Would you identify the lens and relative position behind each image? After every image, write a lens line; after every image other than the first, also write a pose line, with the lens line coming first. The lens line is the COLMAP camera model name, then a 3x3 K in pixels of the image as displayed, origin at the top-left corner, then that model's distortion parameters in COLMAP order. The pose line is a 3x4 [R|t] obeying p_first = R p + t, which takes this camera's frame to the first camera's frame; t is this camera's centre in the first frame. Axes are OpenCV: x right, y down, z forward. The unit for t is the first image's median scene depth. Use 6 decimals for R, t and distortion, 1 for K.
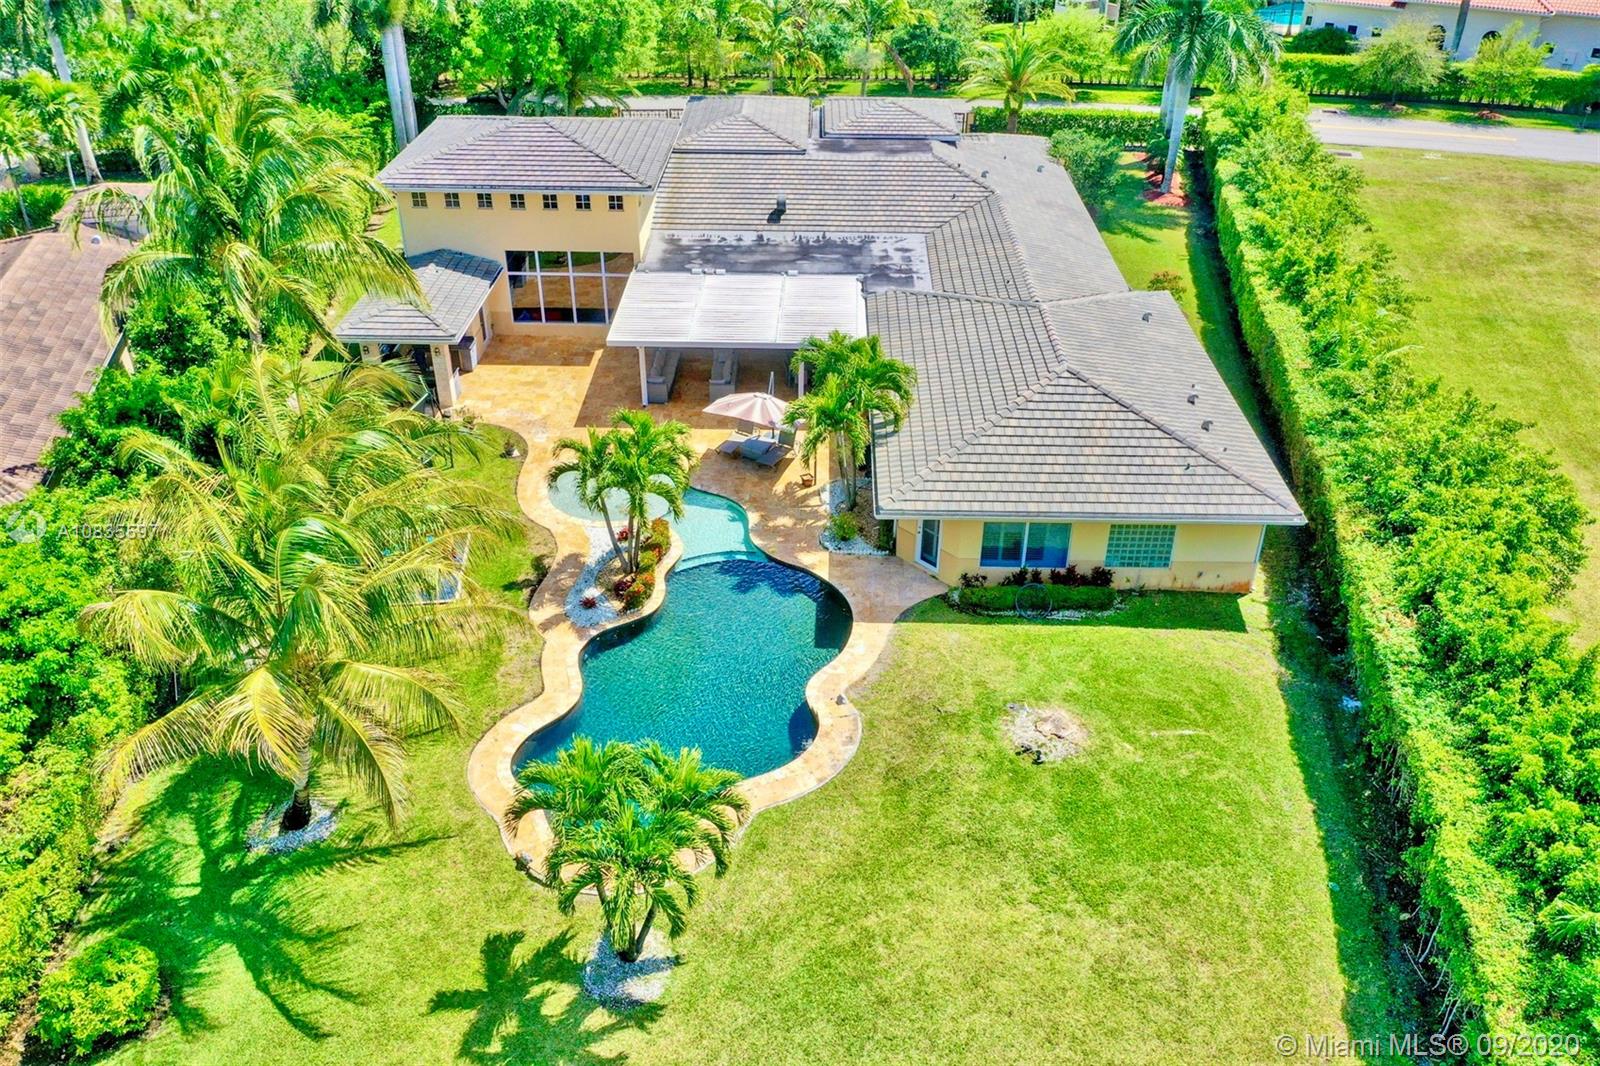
lens RADIAL K [[1276.6, 0, 800.0], [0, 1276.6, 533.0], [0, 0, 1]] dist [-0.007634, 0.010977]
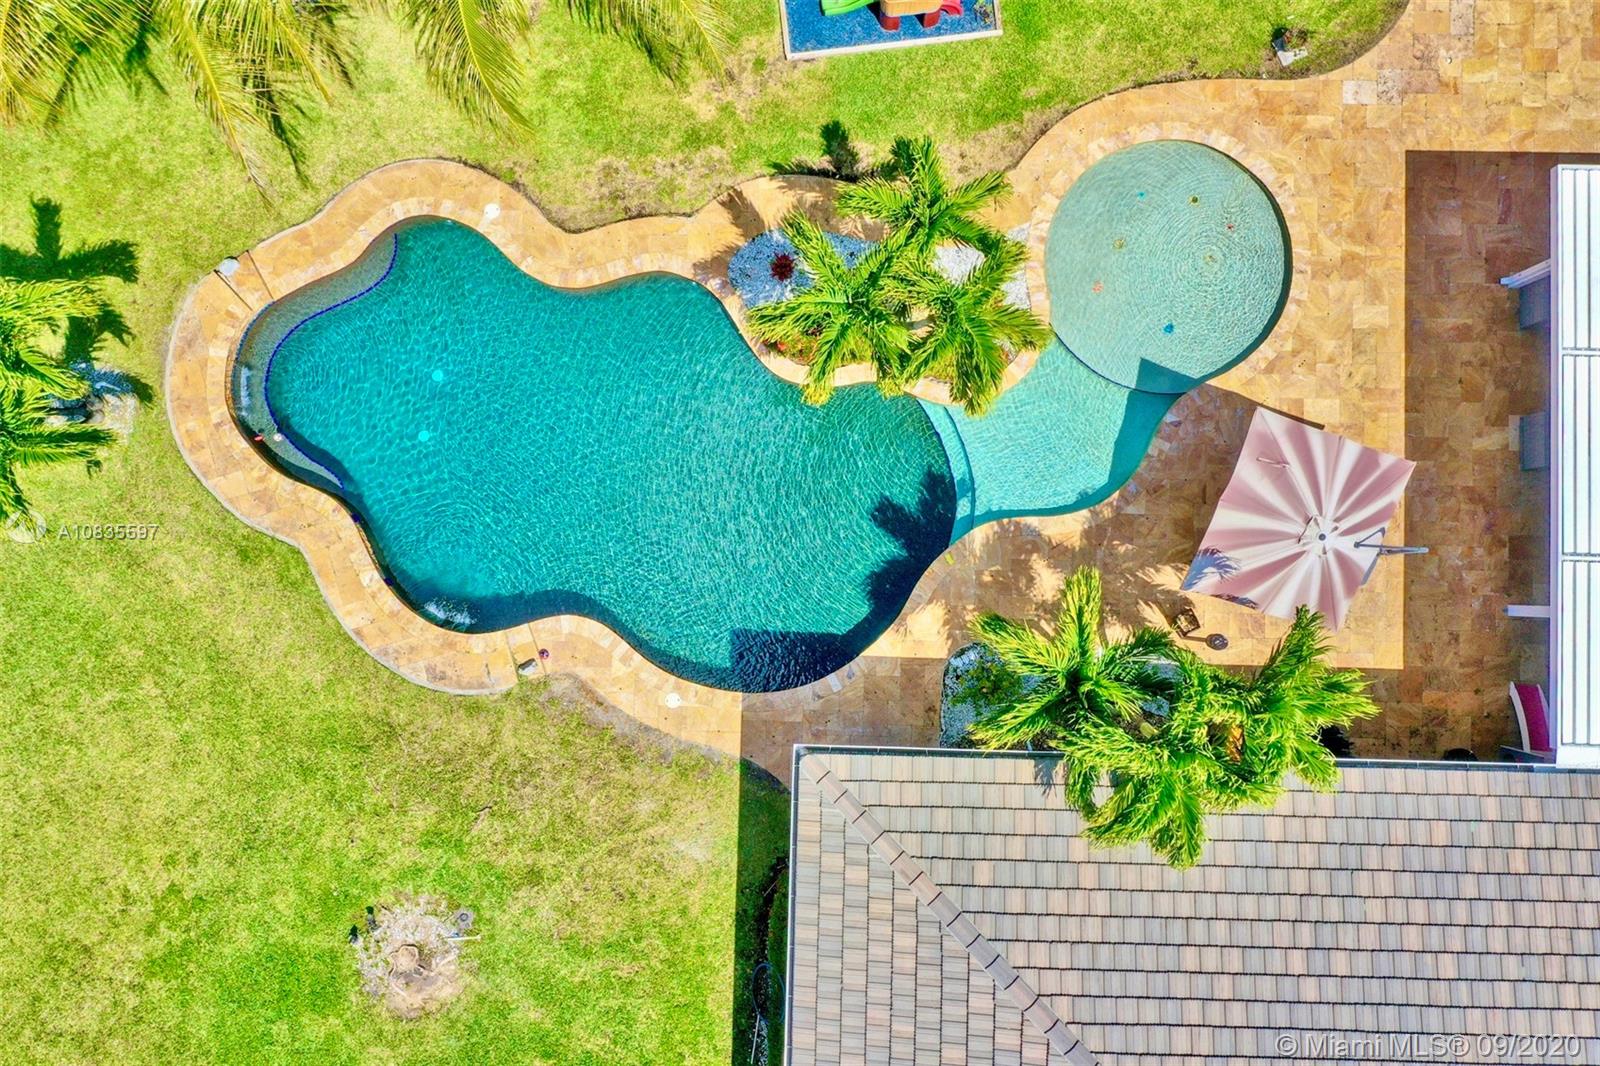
lens RADIAL K [[1276.6, 0, 800.0], [0, 1276.6, 533.0], [0, 0, 1]] dist [-0.007634, 0.010977]
pose [[-0.003133, 0.998955, -0.045598, -0.005684], [-0.520718, 0.037299, 0.852913, -0.364252], [0.853723, 0.026416, 0.520057, 0.525253]]
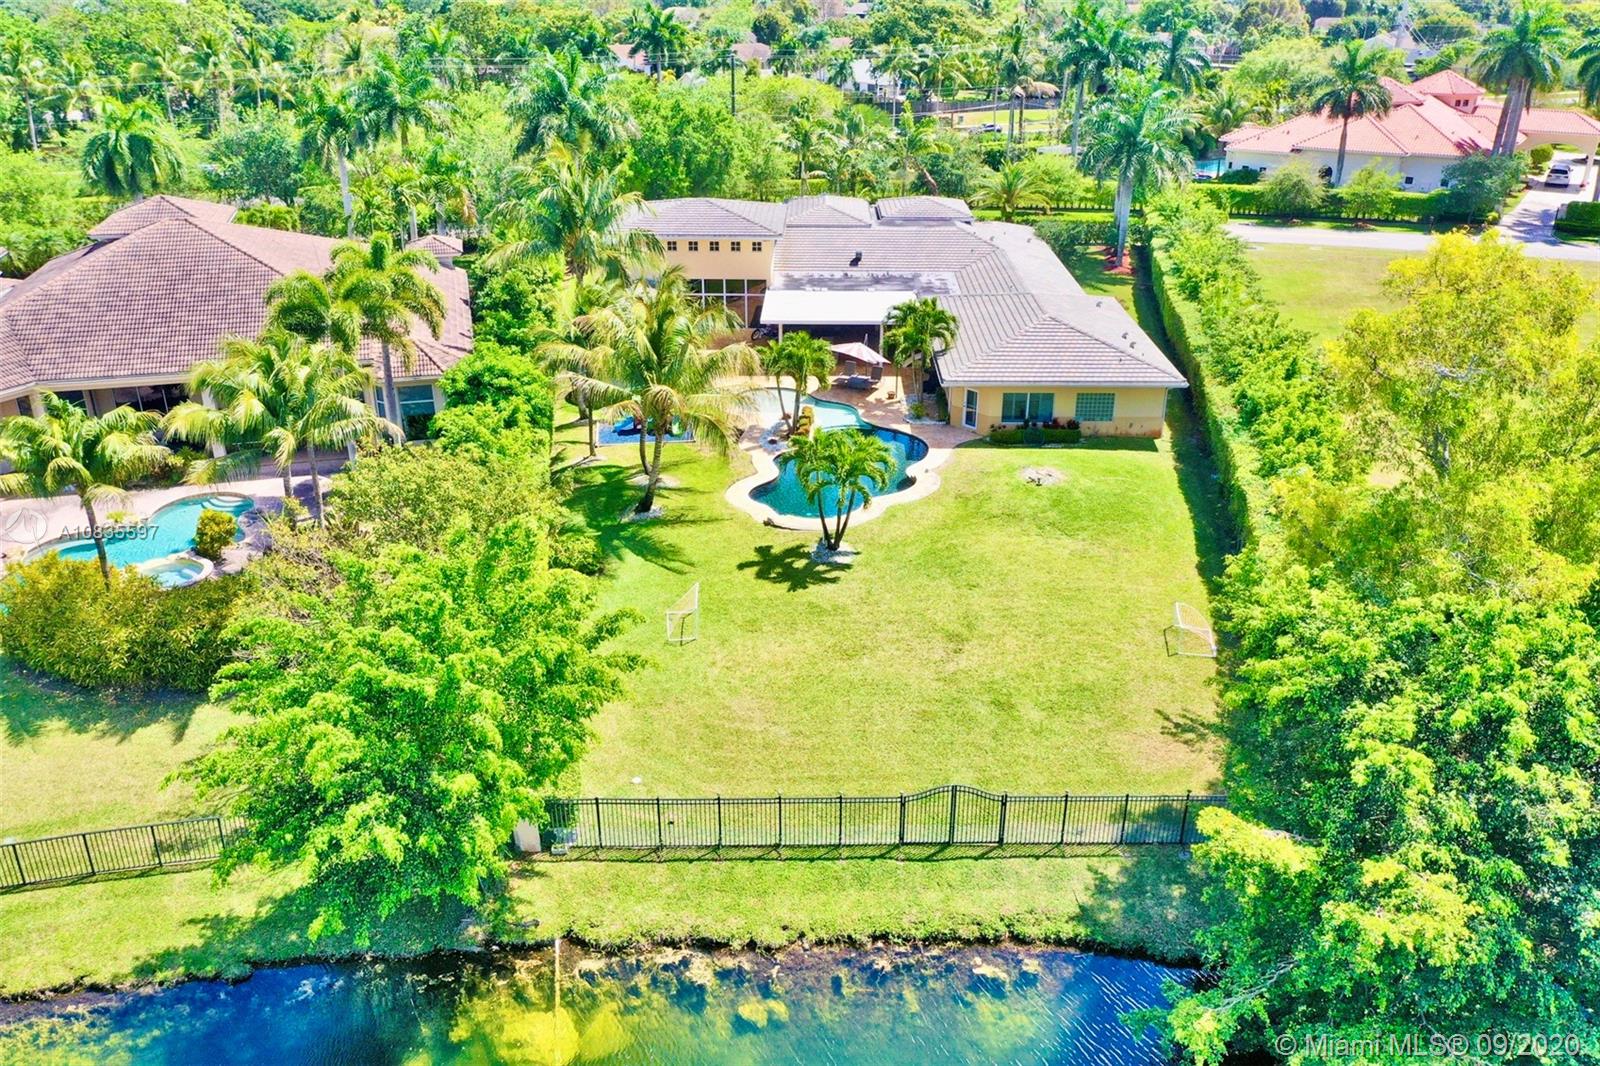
lens RADIAL K [[1276.6, 0, 800.0], [0, 1276.6, 533.0], [0, 0, 1]] dist [-0.007634, 0.010977]
pose [[0.999974, -0.006339, 0.003481, -0.104170], [0.006755, 0.990577, -0.136789, 0.313717], [-0.002581, 0.136809, 0.990594, -0.514471]]
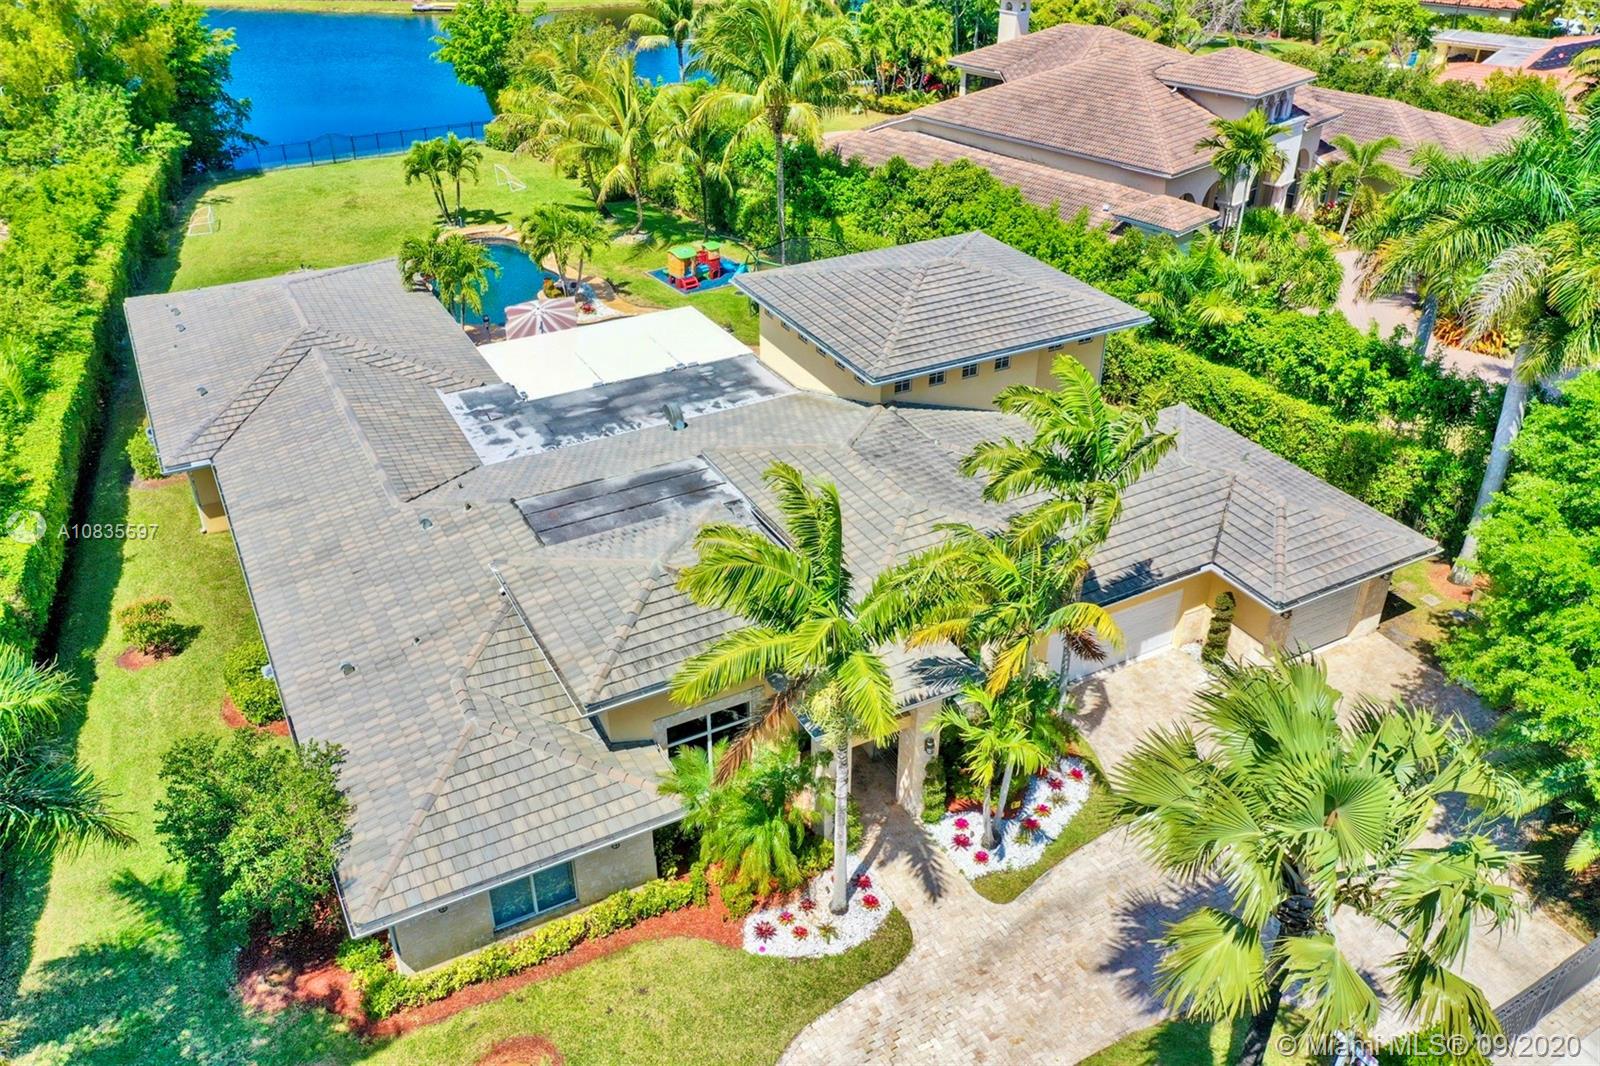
lens RADIAL K [[1276.6, 0, 800.0], [0, 1276.6, 533.0], [0, 0, 1]] dist [-0.007634, 0.010977]
pose [[-0.870348, 0.250926, -0.423710, 0.299656], [-0.266998, 0.482521, 0.834198, -1.009975], [0.413771, 0.839172, -0.352964, 1.552790]]
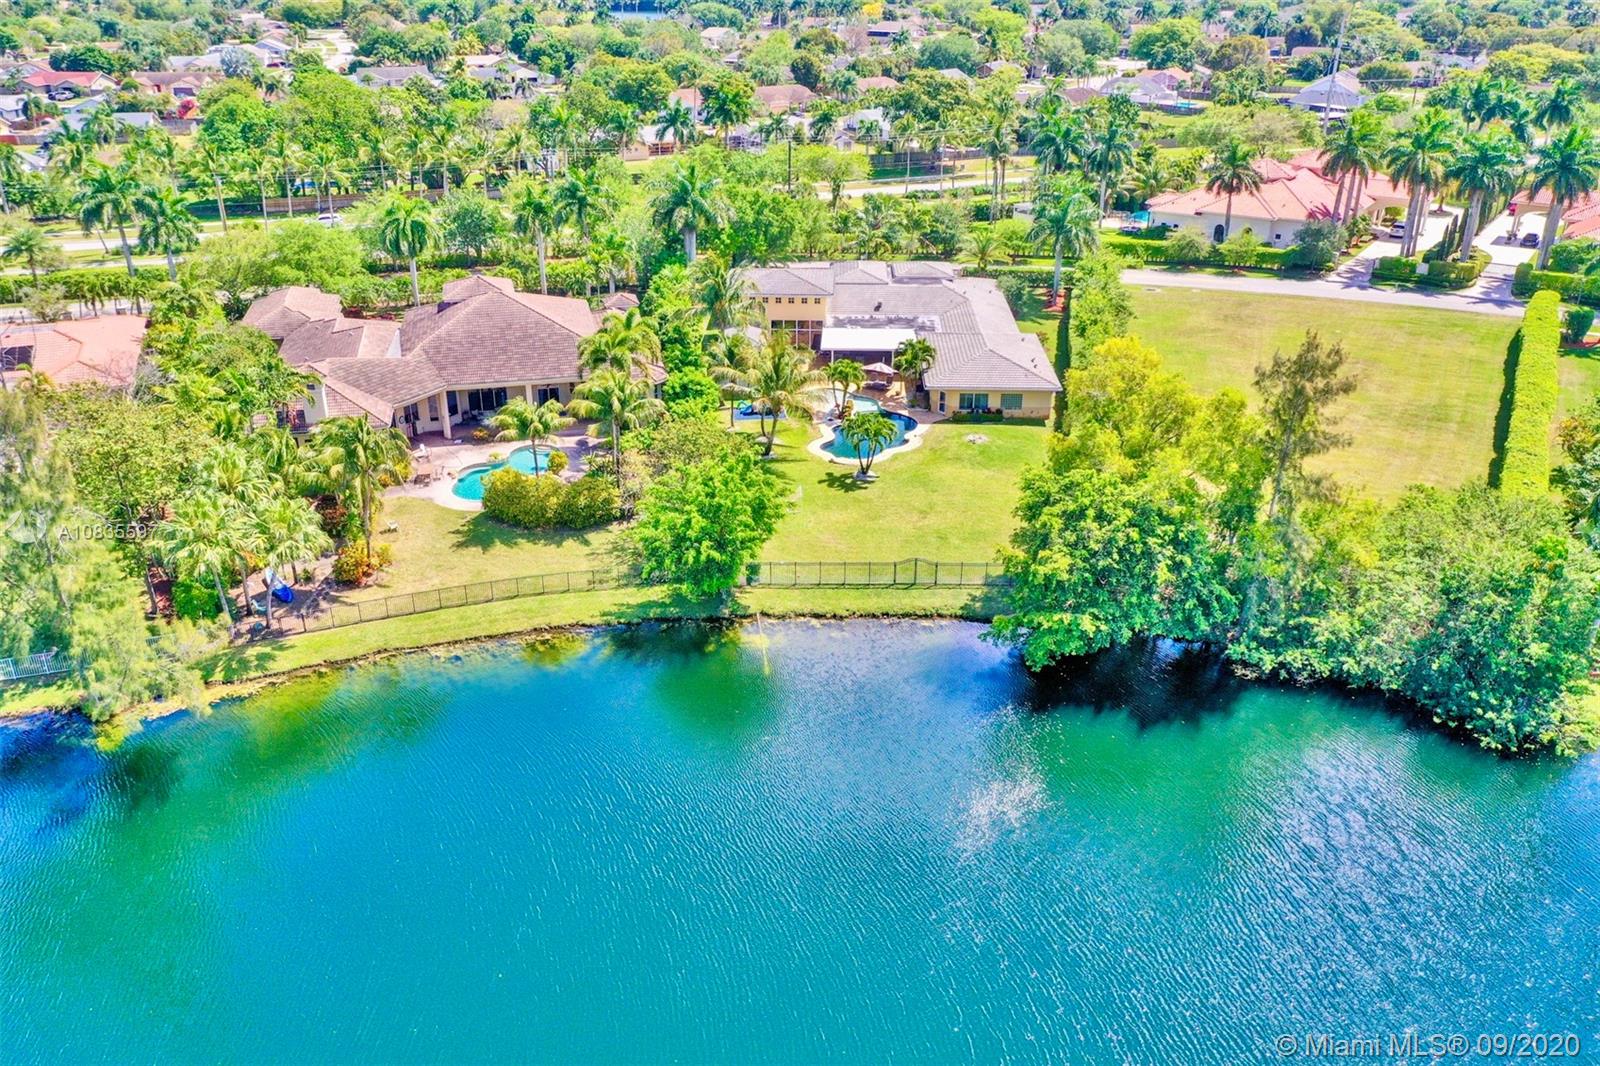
lens RADIAL K [[1276.6, 0, 800.0], [0, 1276.6, 533.0], [0, 0, 1]] dist [-0.007634, 0.010977]
pose [[0.999929, 0.002062, -0.011742, -0.155010], [-0.003512, 0.992173, -0.124825, 0.539892], [0.011393, 0.124857, 0.992109, -1.527144]]
